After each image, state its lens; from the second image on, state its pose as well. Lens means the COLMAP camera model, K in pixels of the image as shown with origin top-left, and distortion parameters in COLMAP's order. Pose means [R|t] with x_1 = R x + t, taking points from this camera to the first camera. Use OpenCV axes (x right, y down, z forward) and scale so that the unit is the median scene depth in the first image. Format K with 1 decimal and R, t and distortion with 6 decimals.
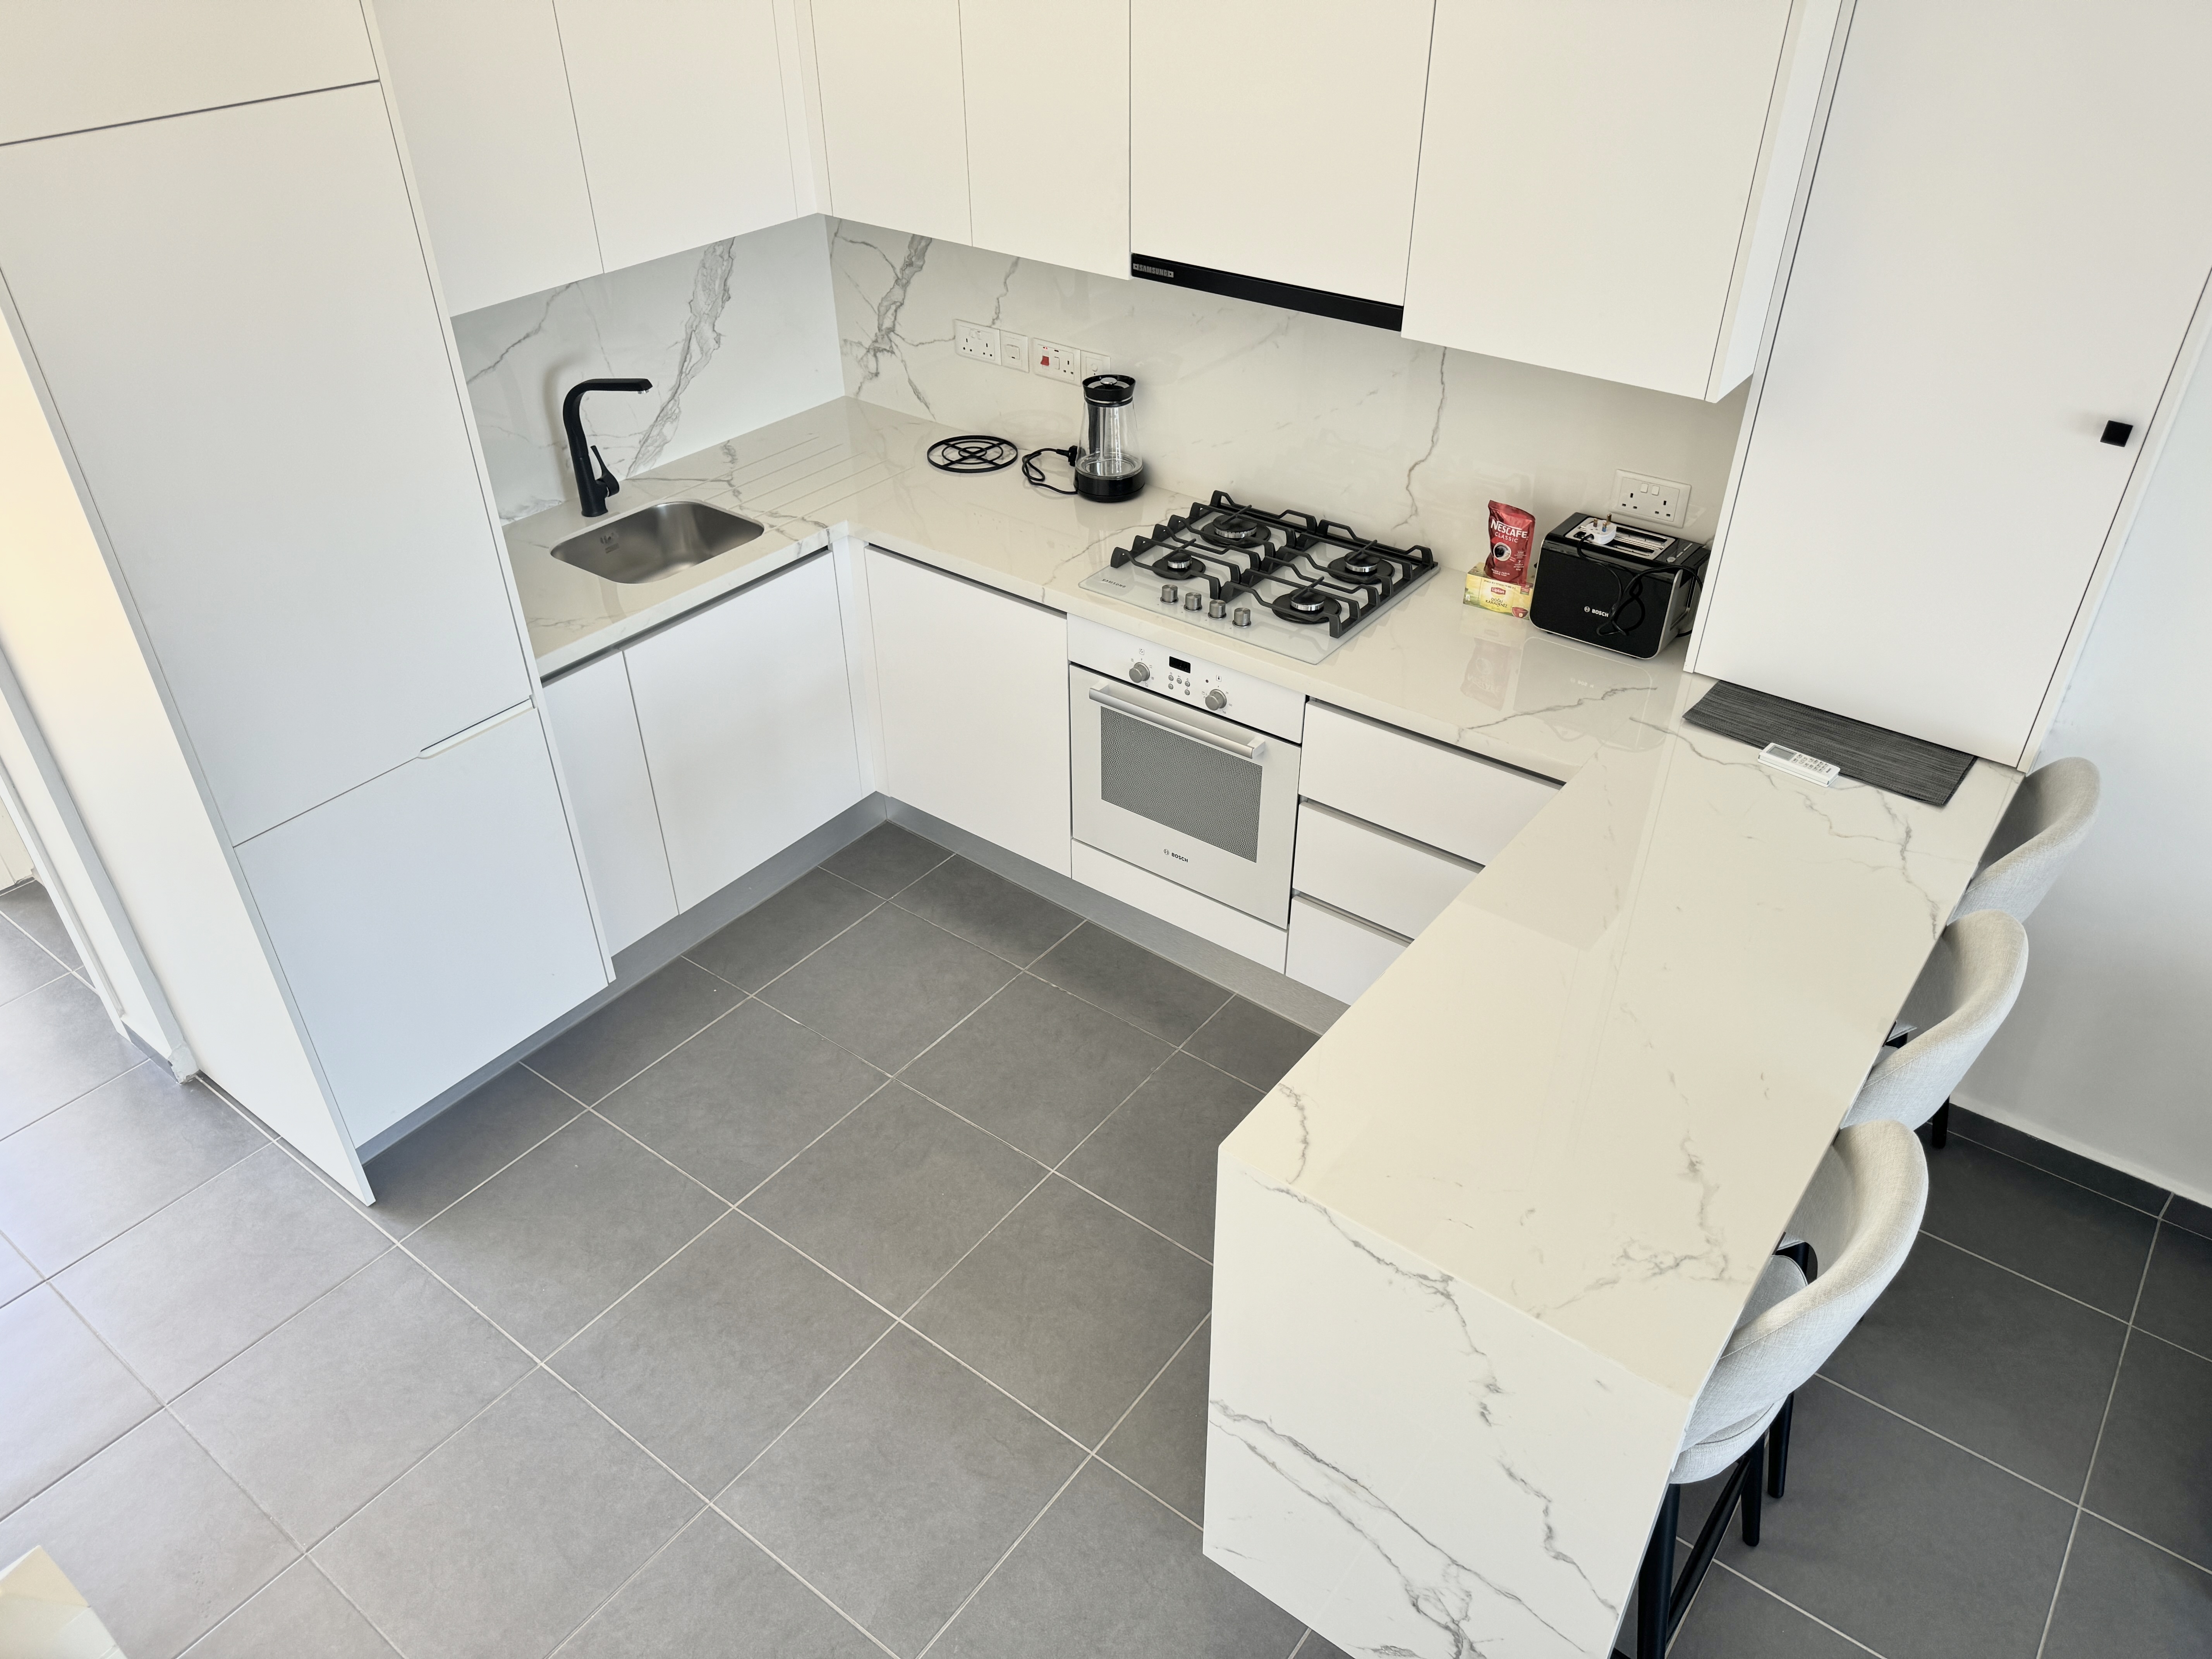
lens RADIAL K [[1564.8, 0, 1106.0], [0, 1564.8, 829.5], [0, 0, 1]] dist [0.071014, -0.153215]
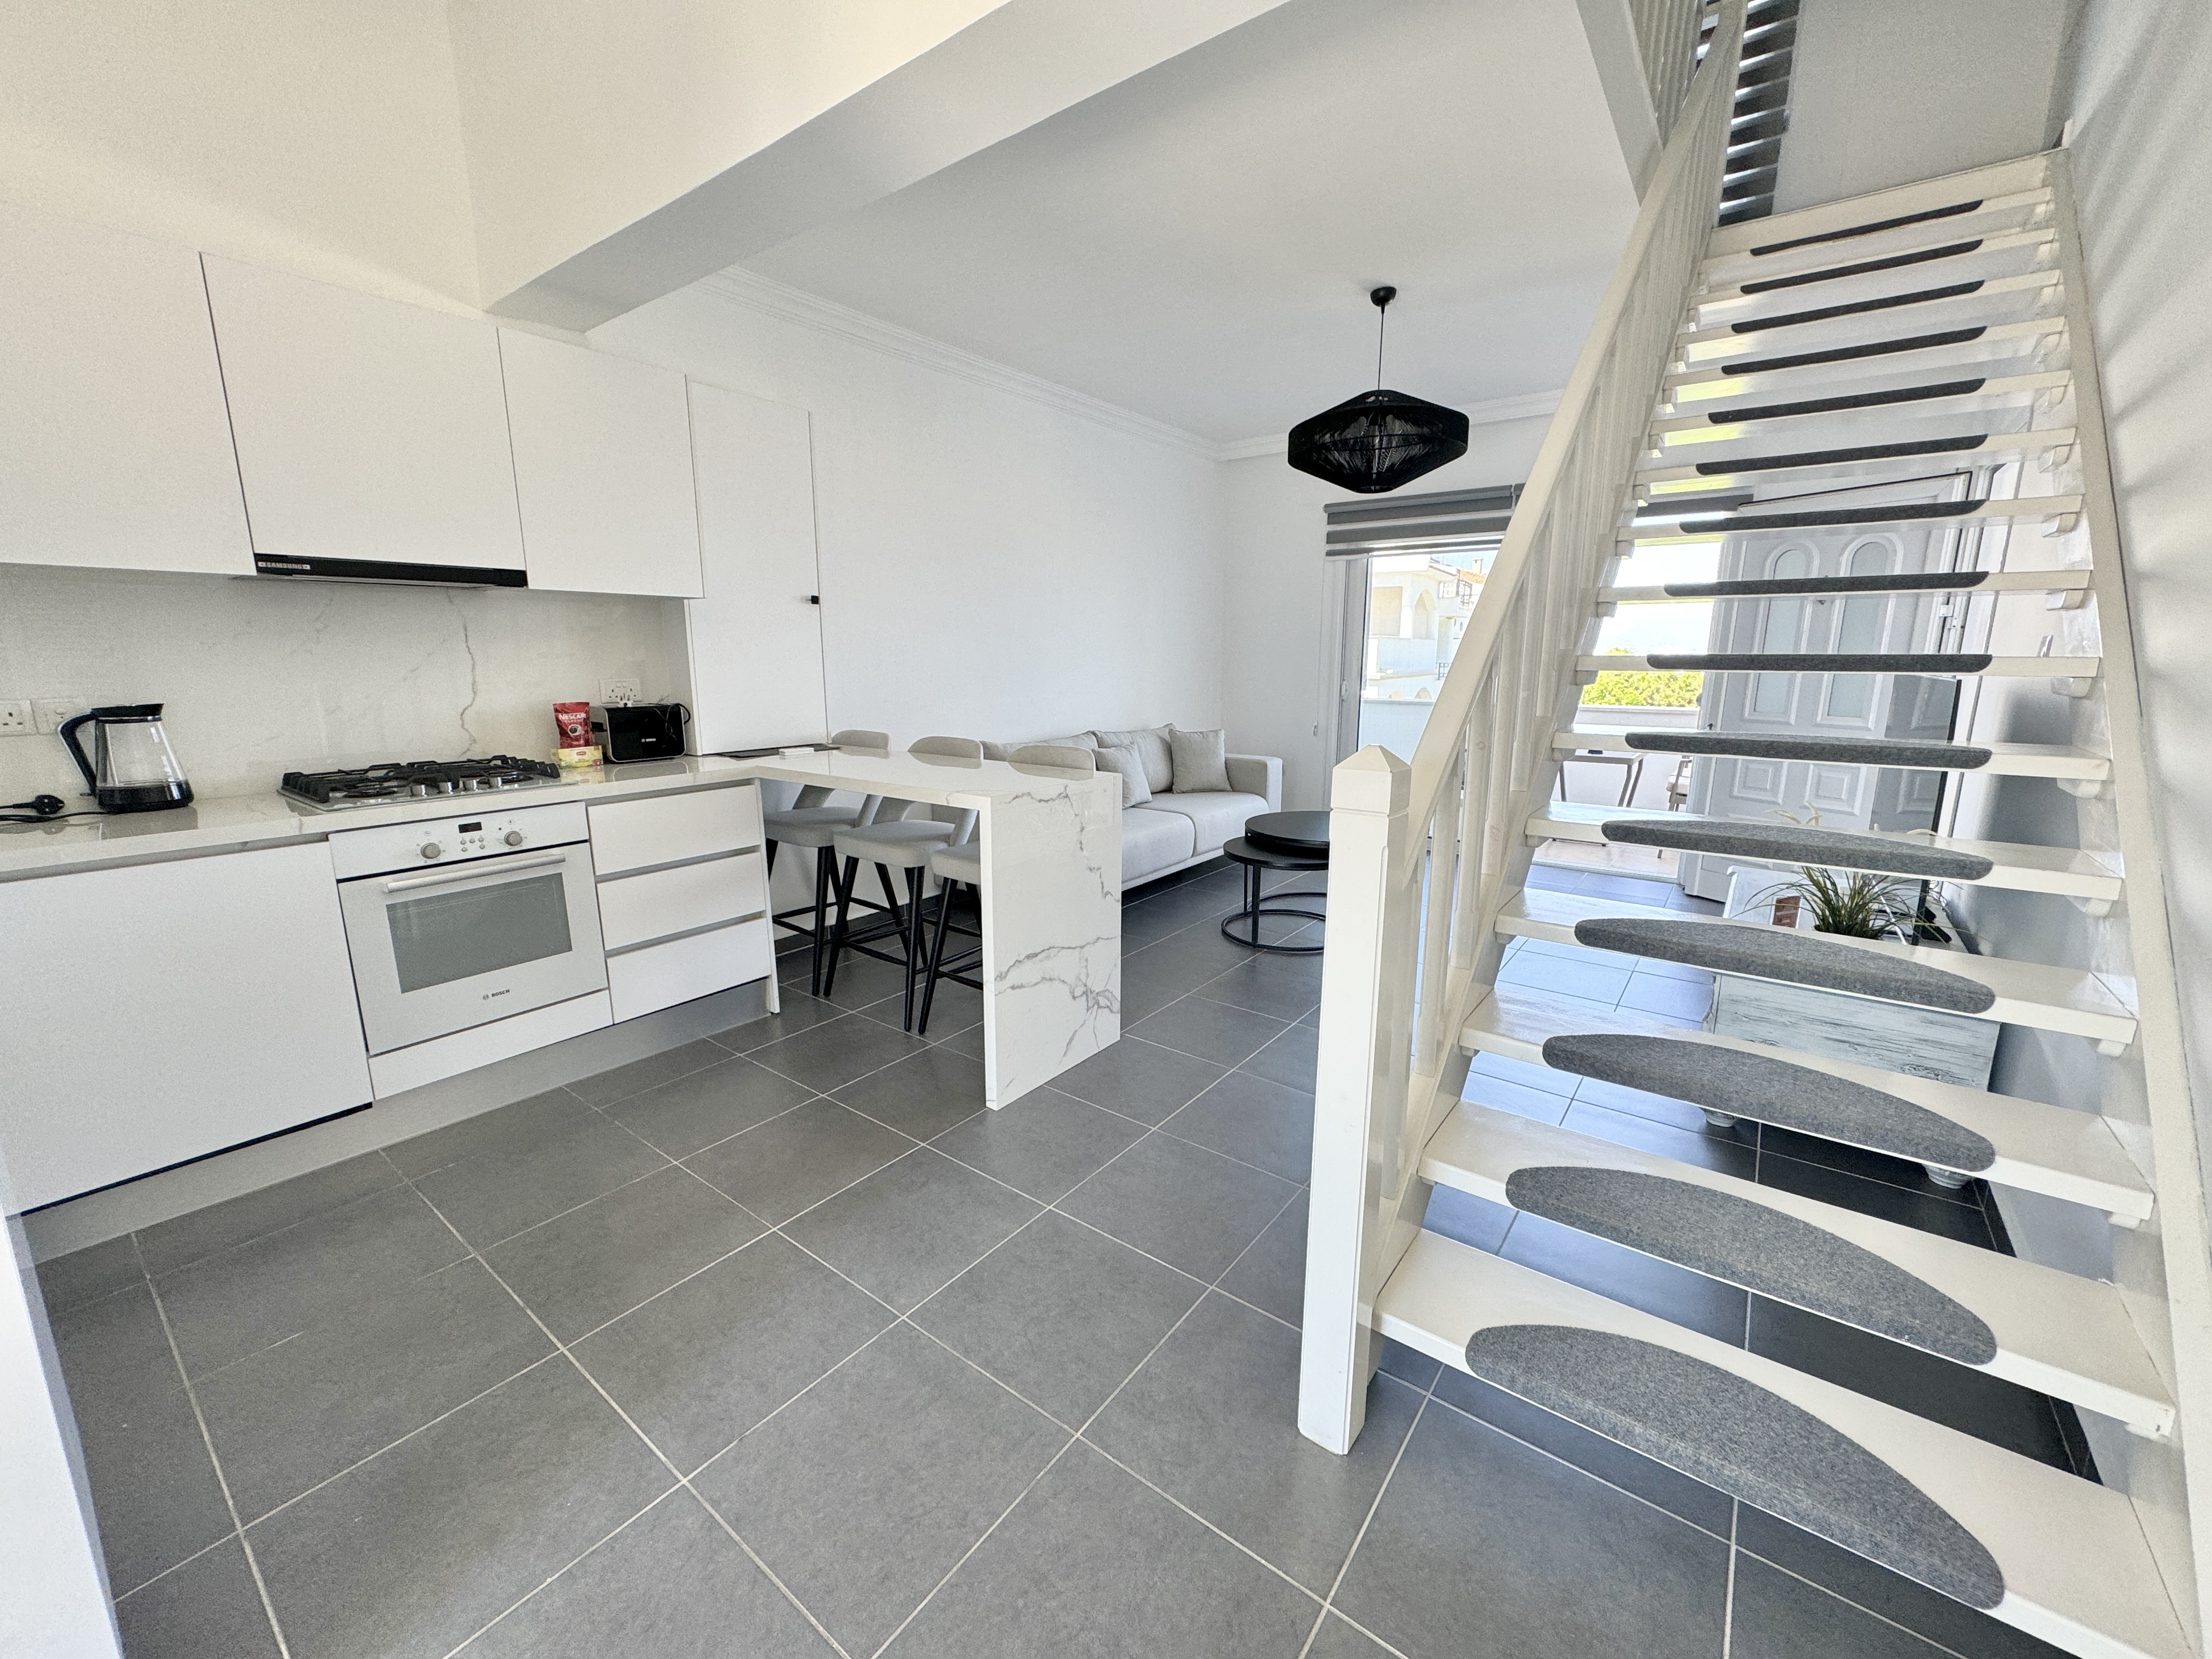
lens RADIAL K [[879.5, 0, 1109.5], [0, 879.5, 818.2], [0, 0, 1]] dist [0.001859, -0.003397]
pose [[-0.010399, -0.175846, 0.984363, -0.709378], [0.573434, 0.805414, 0.149937, 0.089097], [-0.819186, 0.566026, 0.092461, 0.493502]]
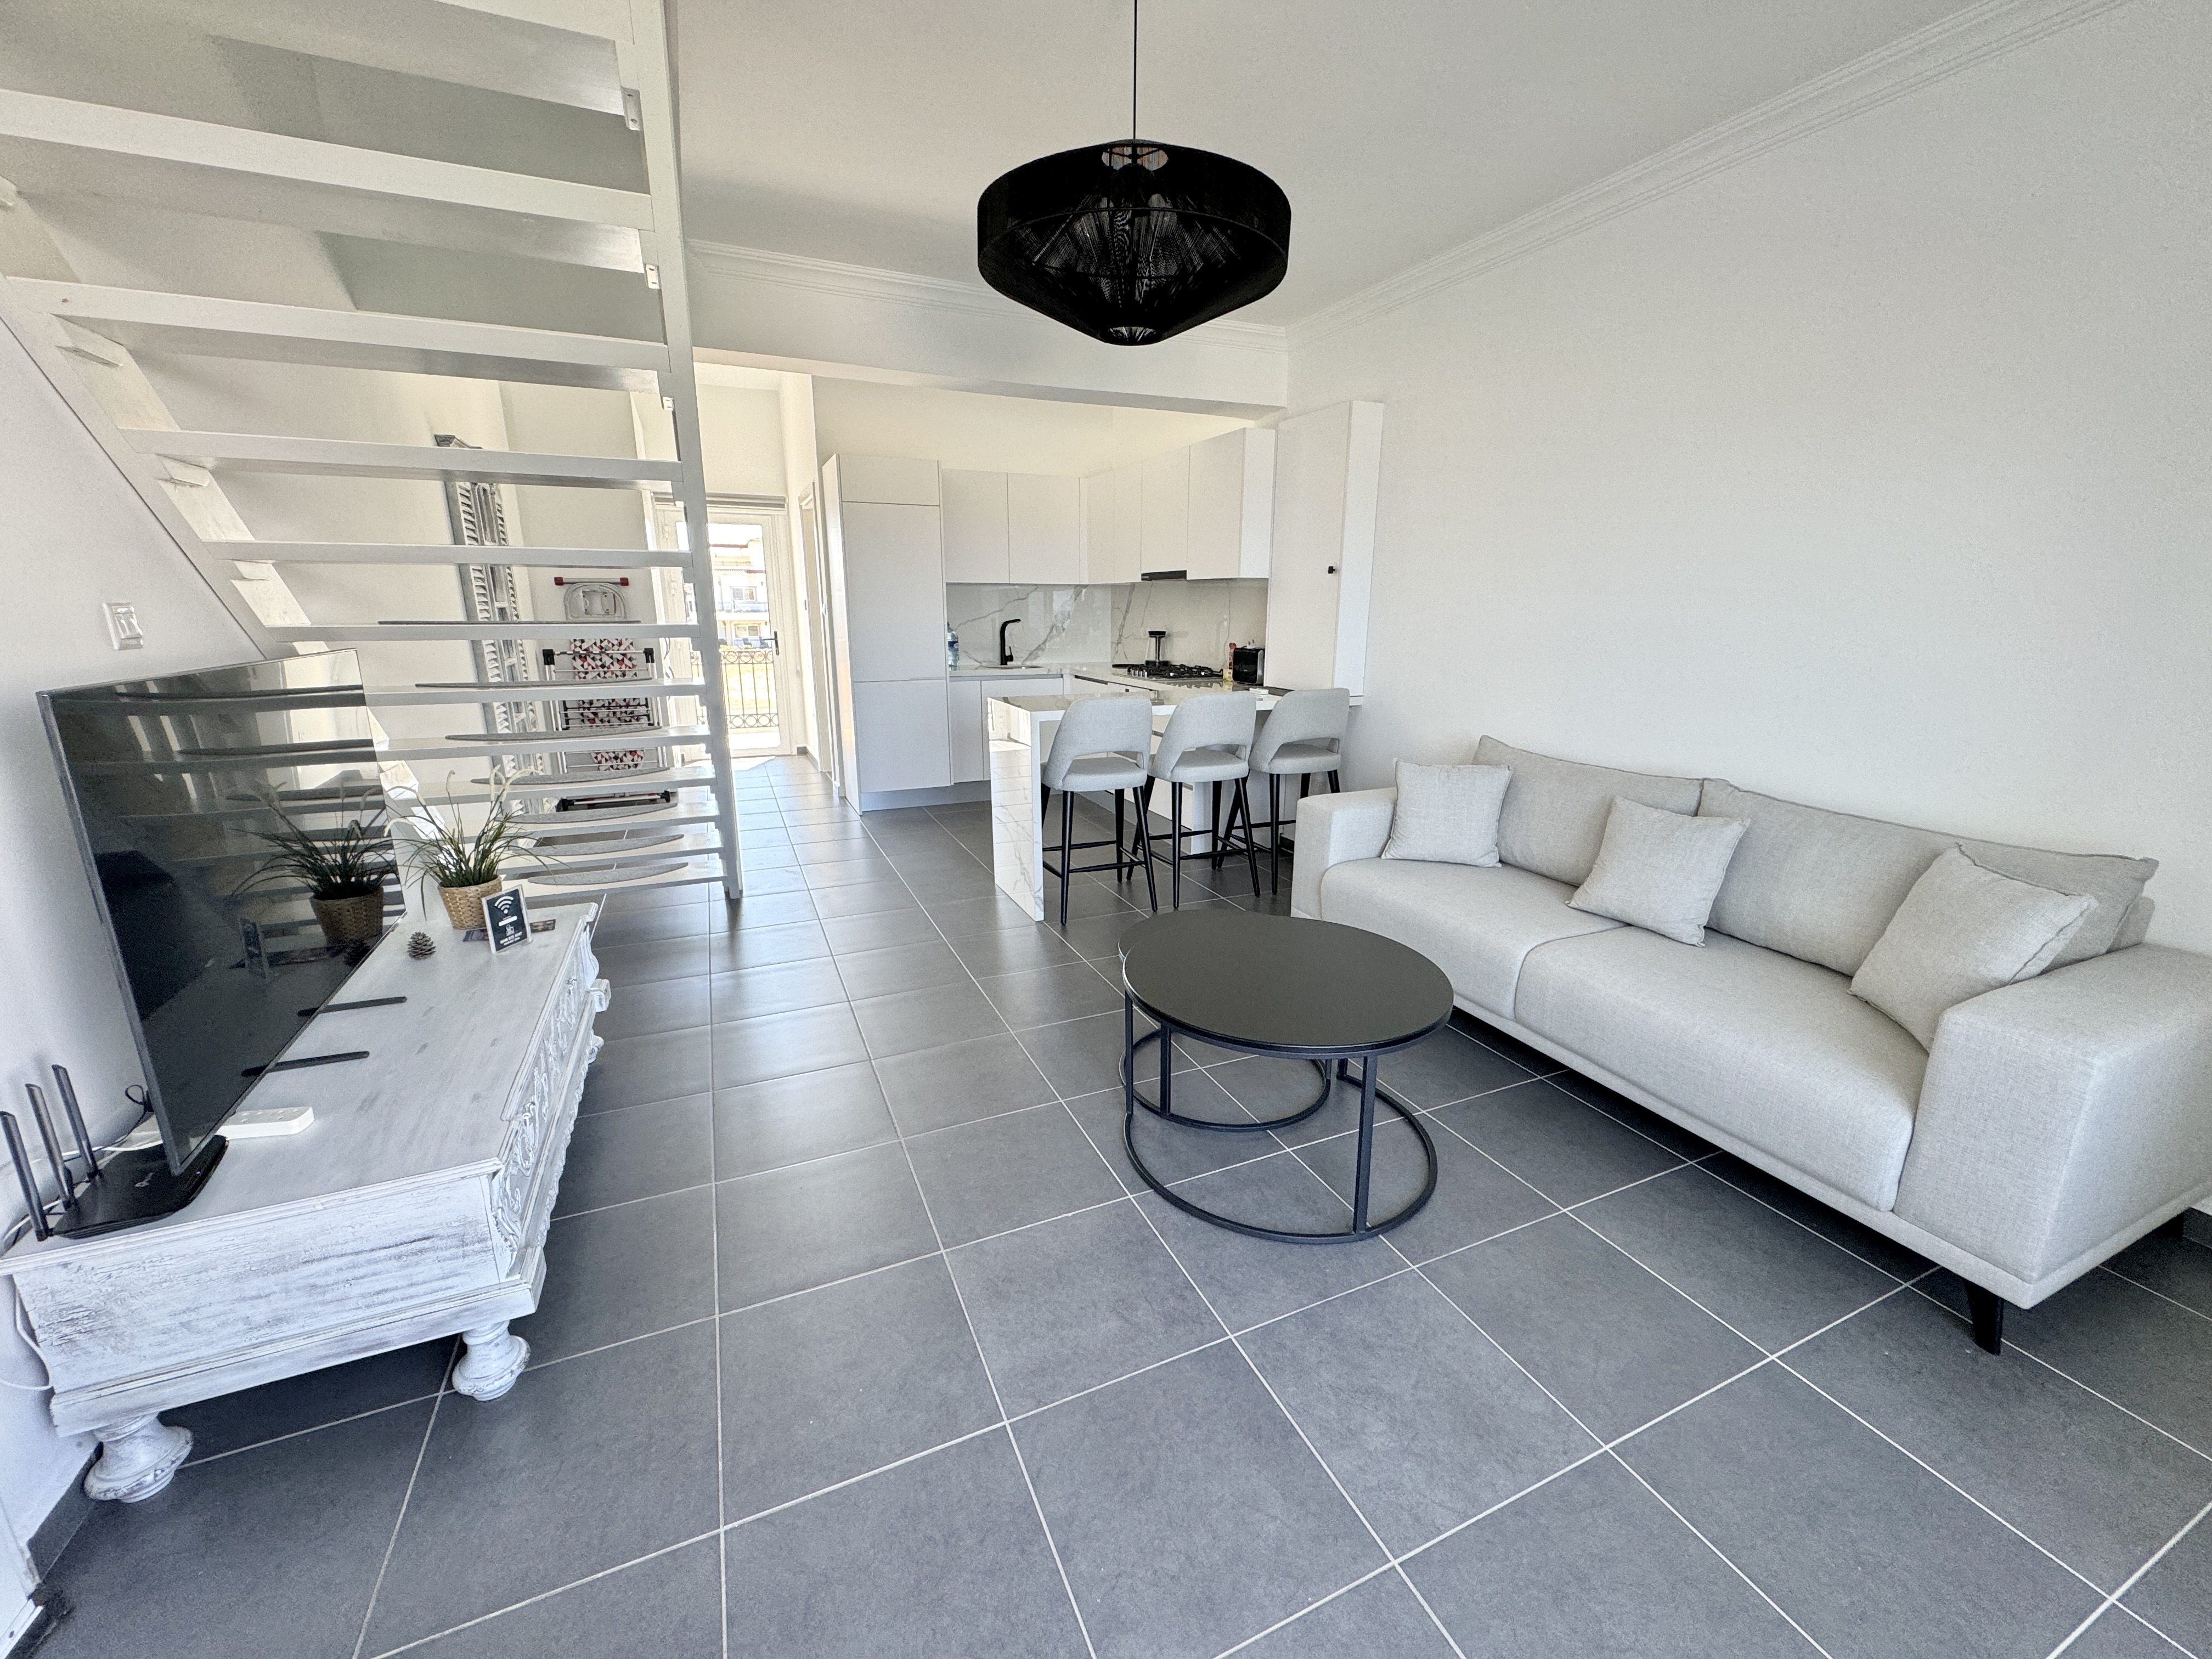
lens RADIAL K [[879.5, 0, 1109.5], [0, 879.5, 818.2], [0, 0, 1]] dist [0.001859, -0.003397]
pose [[0.880376, 0.126731, -0.457030, 0.856077], [-0.283248, 0.913404, -0.292341, 0.647453], [0.380404, 0.386823, 0.840036, -0.360255]]
